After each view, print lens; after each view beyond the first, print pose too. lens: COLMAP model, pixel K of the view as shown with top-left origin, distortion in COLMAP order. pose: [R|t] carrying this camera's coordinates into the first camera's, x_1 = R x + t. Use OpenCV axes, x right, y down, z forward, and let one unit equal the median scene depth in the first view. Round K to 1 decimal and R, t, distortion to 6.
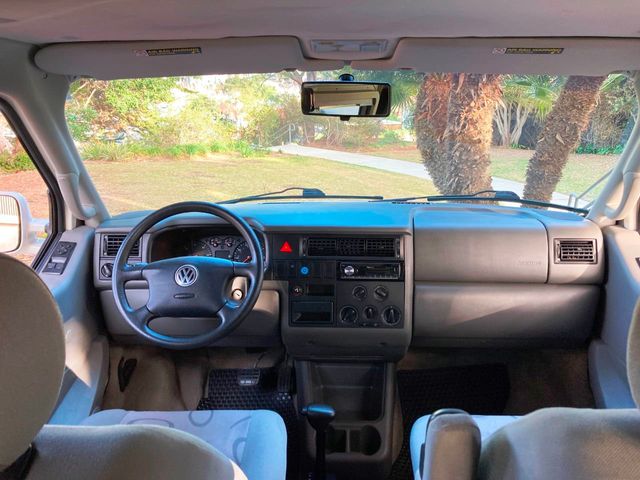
lens RADIAL K [[519.2, 0, 326.3], [0, 519.2, 230.4], [0, 0, 1]] dist [0.017580, -0.002746]
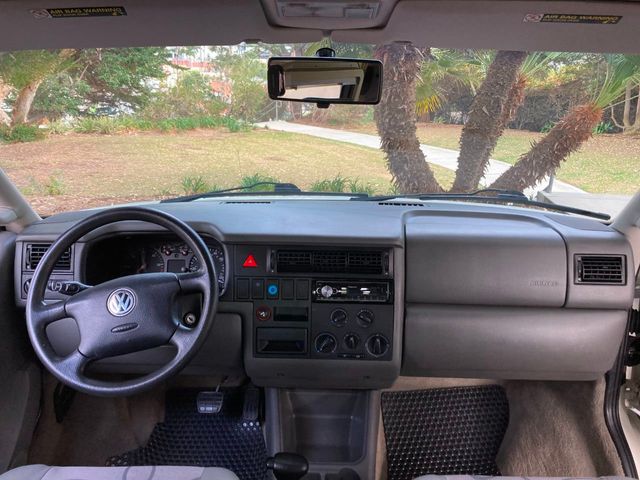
lens RADIAL K [[517.4, 0, 314.9], [0, 517.4, 230.4], [0, 0, 1]] dist [0.015015, -0.015386]
pose [[0.999839, 0.010150, 0.014820, 0.012131], [-0.010775, 0.999029, 0.042728, -0.052084], [-0.014372, -0.042880, 0.998977, 0.183262]]
